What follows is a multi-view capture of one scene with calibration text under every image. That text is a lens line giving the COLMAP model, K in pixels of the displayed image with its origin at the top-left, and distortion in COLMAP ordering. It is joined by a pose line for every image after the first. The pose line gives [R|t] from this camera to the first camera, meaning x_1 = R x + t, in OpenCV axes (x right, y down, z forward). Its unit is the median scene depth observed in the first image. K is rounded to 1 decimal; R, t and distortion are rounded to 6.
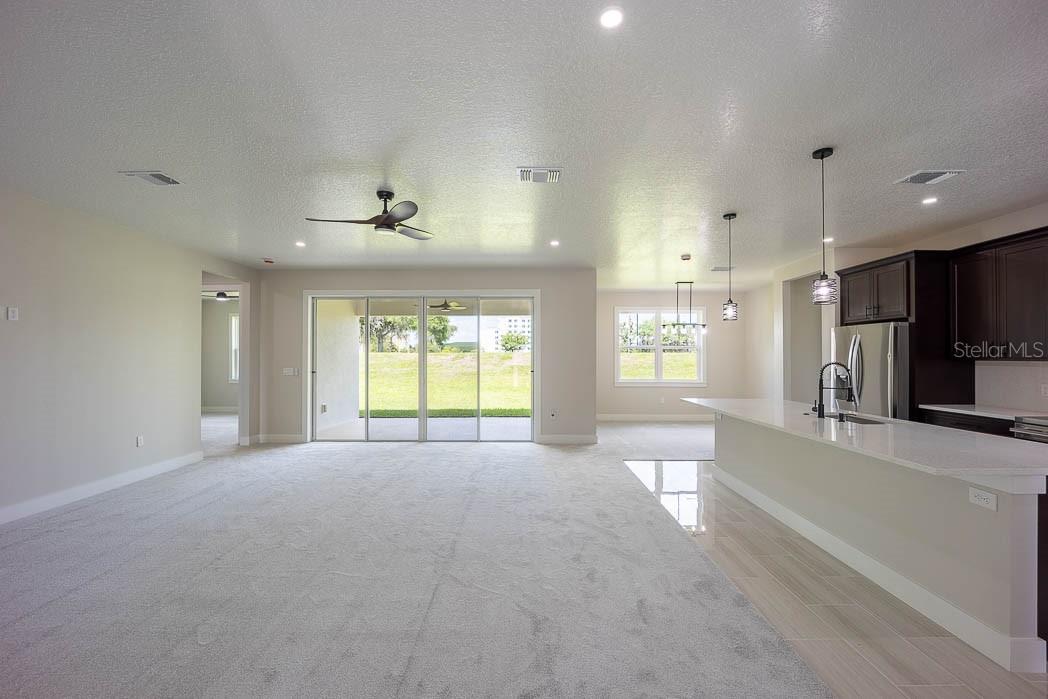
lens RADIAL K [[428.4, 0, 526.6], [0, 428.4, 351.8], [0, 0, 1]] dist [-0.009411, -0.000437]
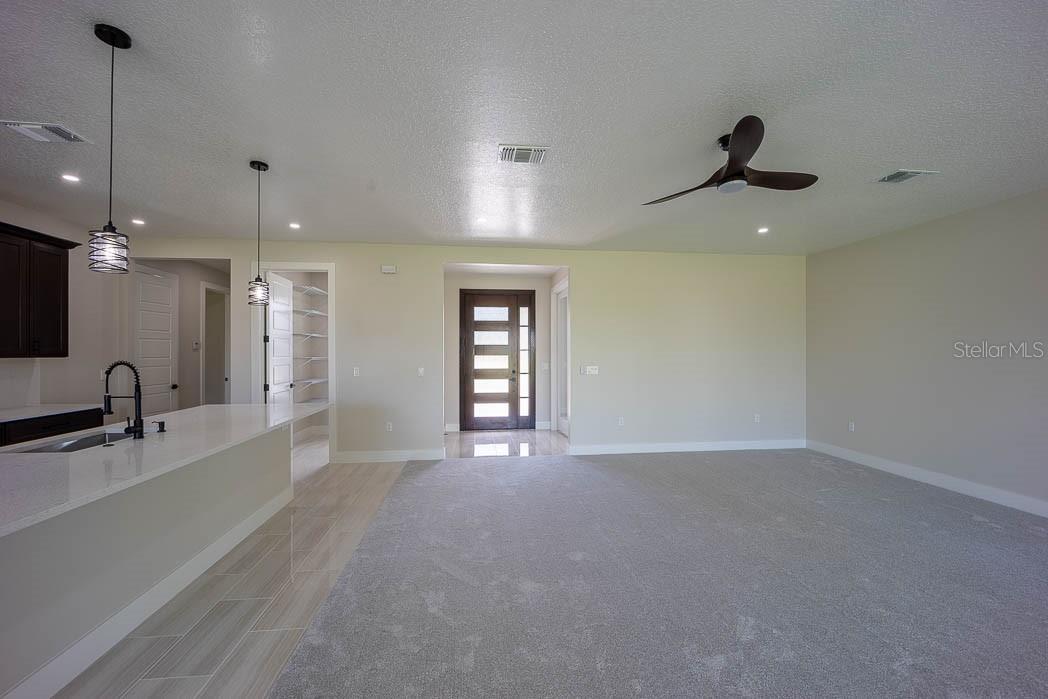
lens RADIAL K [[424.6, 0, 525.7], [0, 424.6, 352.0], [0, 0, 1]] dist [-0.012516, -0.000113]
pose [[-0.993888, 0.001922, -0.110378, 0.083013], [0.002784, 0.999967, -0.007651, 0.011719], [0.110360, -0.007912, -0.993860, 1.267905]]
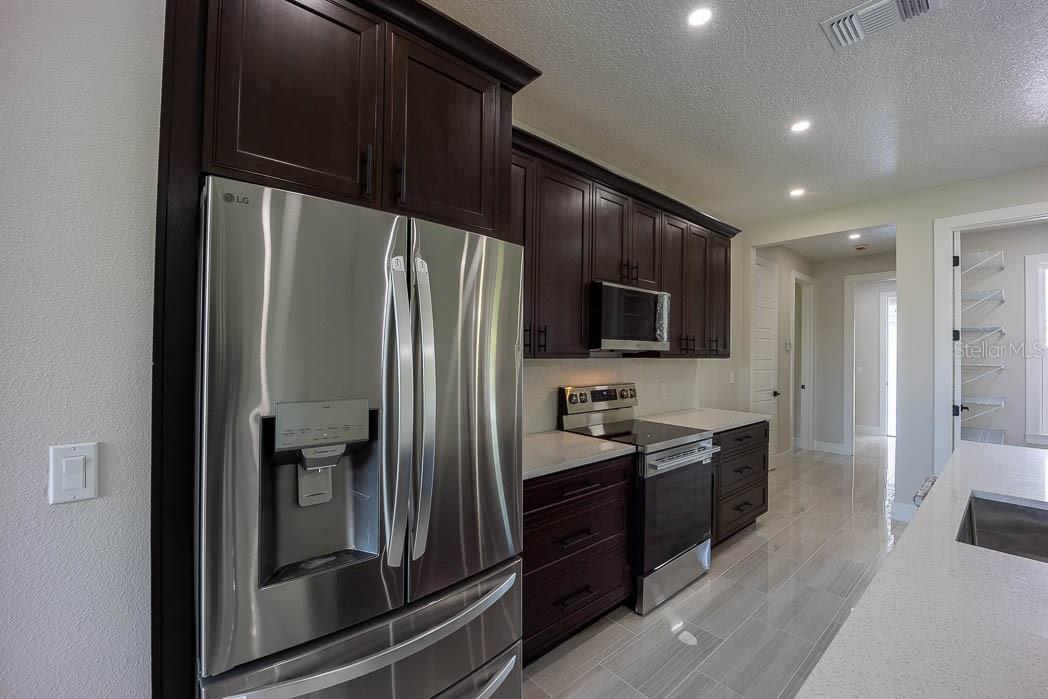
lens RADIAL K [[430.1, 0, 525.0], [0, 430.1, 351.9], [0, 0, 1]] dist [-0.001146, -0.000259]
pose [[-0.656488, -0.003499, 0.754329, 0.560668], [-0.014413, 0.999865, -0.007906, 0.013201], [-0.754199, -0.016062, -0.656449, 1.121104]]
